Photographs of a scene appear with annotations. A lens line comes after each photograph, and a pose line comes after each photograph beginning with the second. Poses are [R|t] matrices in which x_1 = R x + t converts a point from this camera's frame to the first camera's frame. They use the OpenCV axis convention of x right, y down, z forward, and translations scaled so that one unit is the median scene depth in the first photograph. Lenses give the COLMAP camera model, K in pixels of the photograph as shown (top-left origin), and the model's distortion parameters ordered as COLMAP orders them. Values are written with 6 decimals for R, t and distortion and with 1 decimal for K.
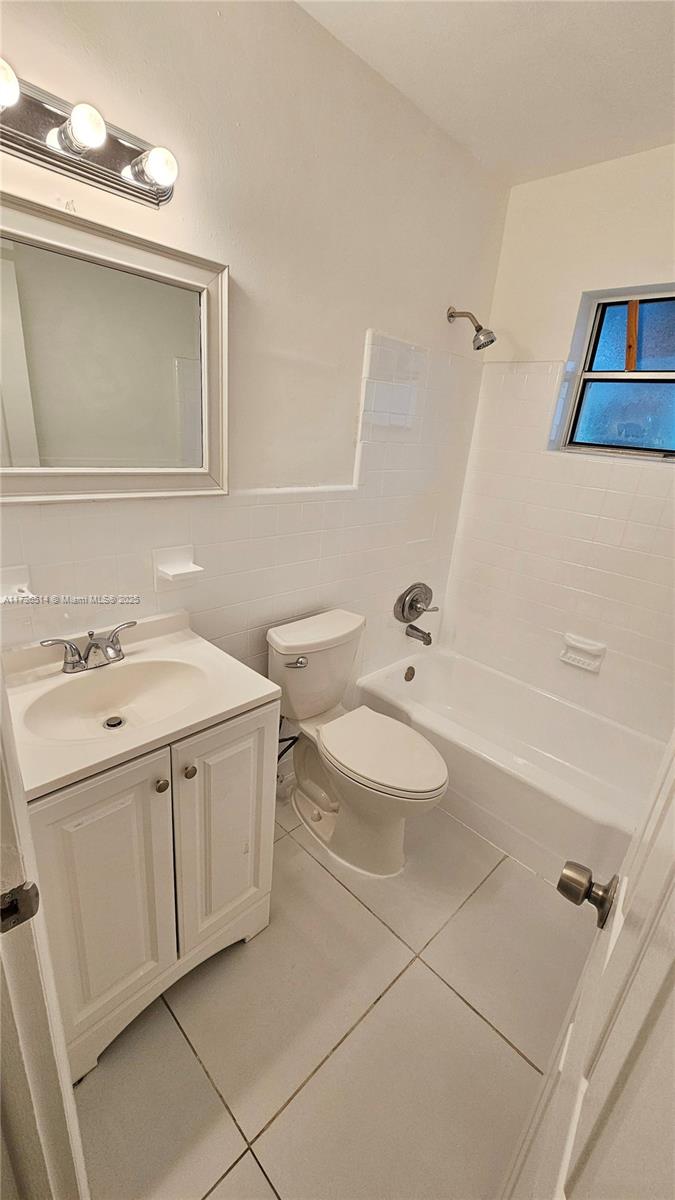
lens RADIAL K [[488.9, 0, 337.5], [0, 488.9, 600.0], [0, 0, 1]] dist [-0.001841, 0.000020]
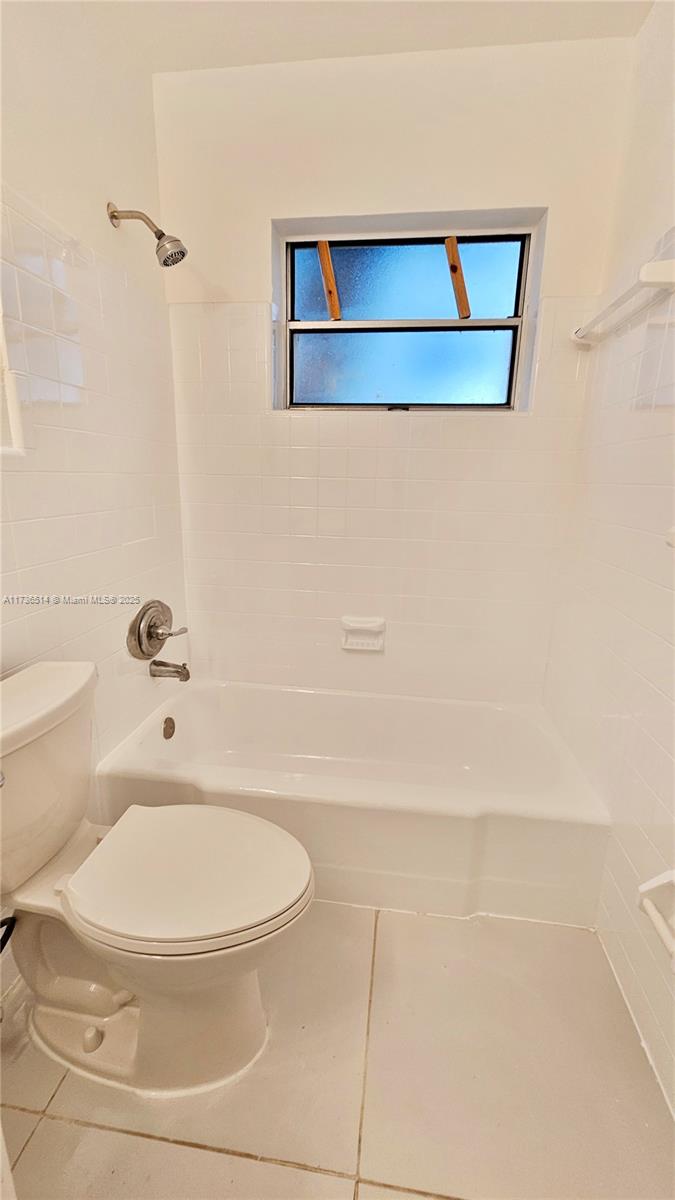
lens RADIAL K [[488.9, 0, 337.5], [0, 488.9, 600.0], [0, 0, 1]] dist [-0.001841, 0.000020]
pose [[0.794526, -0.213949, 0.568290, -0.035574], [0.248564, 0.968465, 0.017088, 0.028553], [-0.554025, 0.127679, 0.822651, 0.382099]]
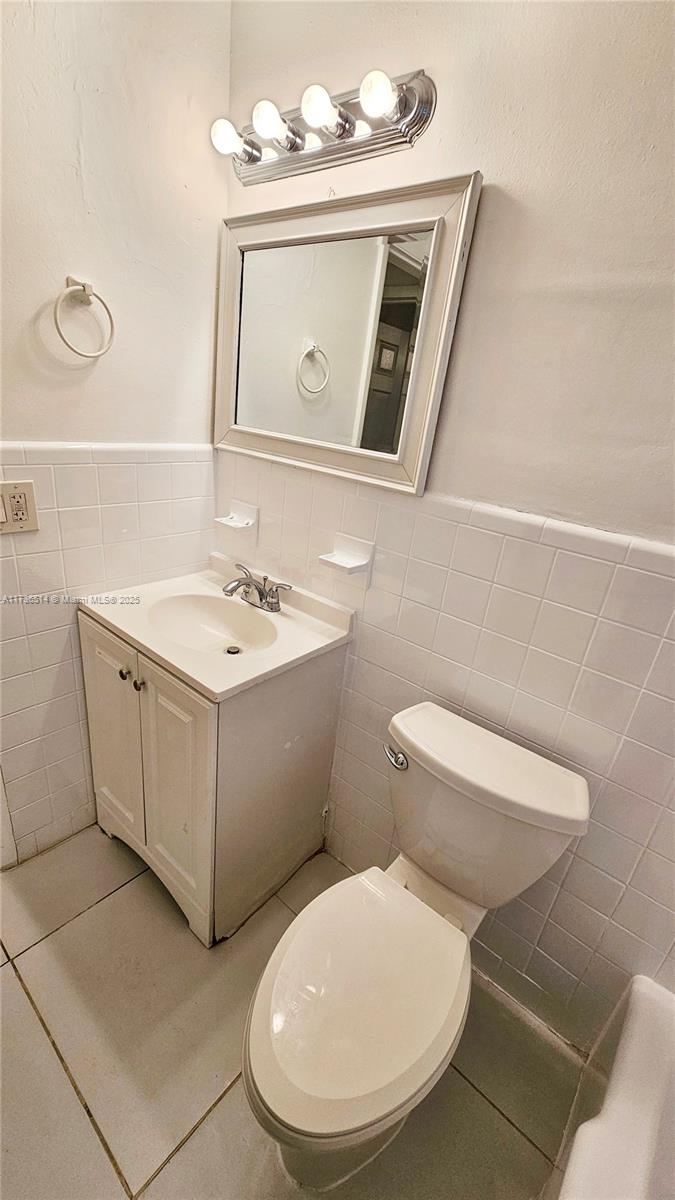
lens RADIAL K [[488.9, 0, 337.5], [0, 488.9, 600.0], [0, 0, 1]] dist [-0.001841, 0.000020]
pose [[0.089850, 0.309798, -0.946547, 0.477115], [-0.430376, 0.869154, 0.243615, -0.184764], [0.898167, 0.385482, 0.211423, 0.711066]]
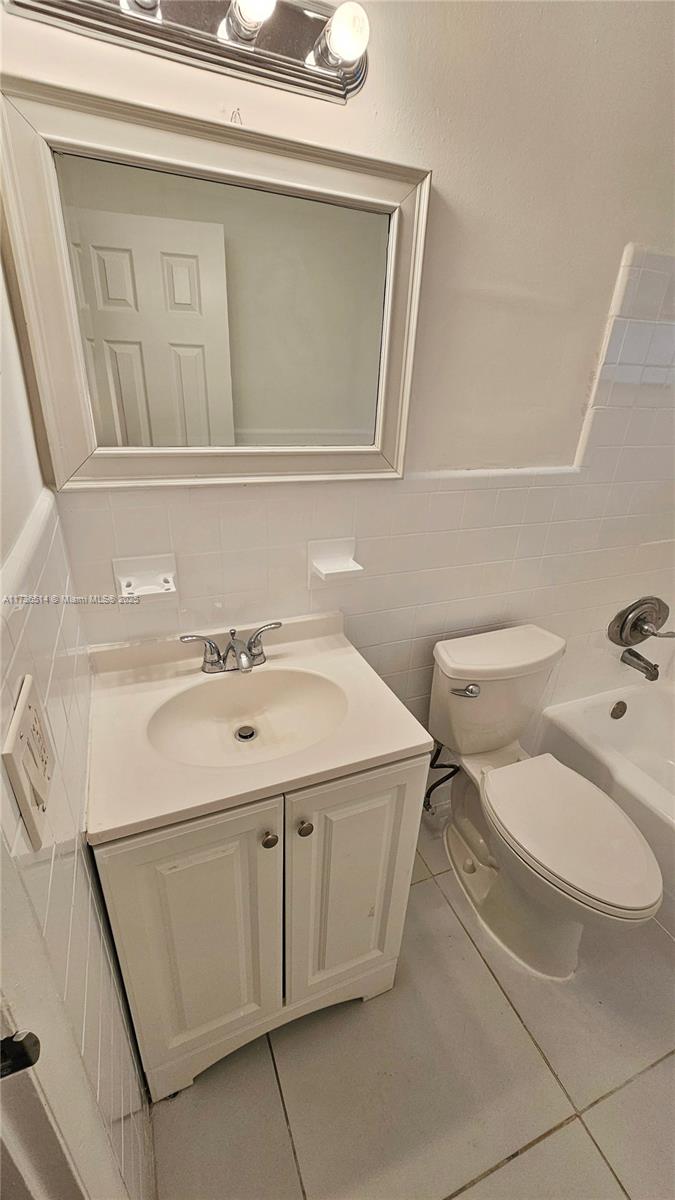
lens RADIAL K [[488.9, 0, 337.5], [0, 488.9, 600.0], [0, 0, 1]] dist [-0.001841, 0.000020]
pose [[0.920675, 0.125253, -0.369687, 0.001351], [-0.101251, 0.991333, 0.083713, -0.065284], [0.376968, -0.039642, 0.925378, 0.180434]]
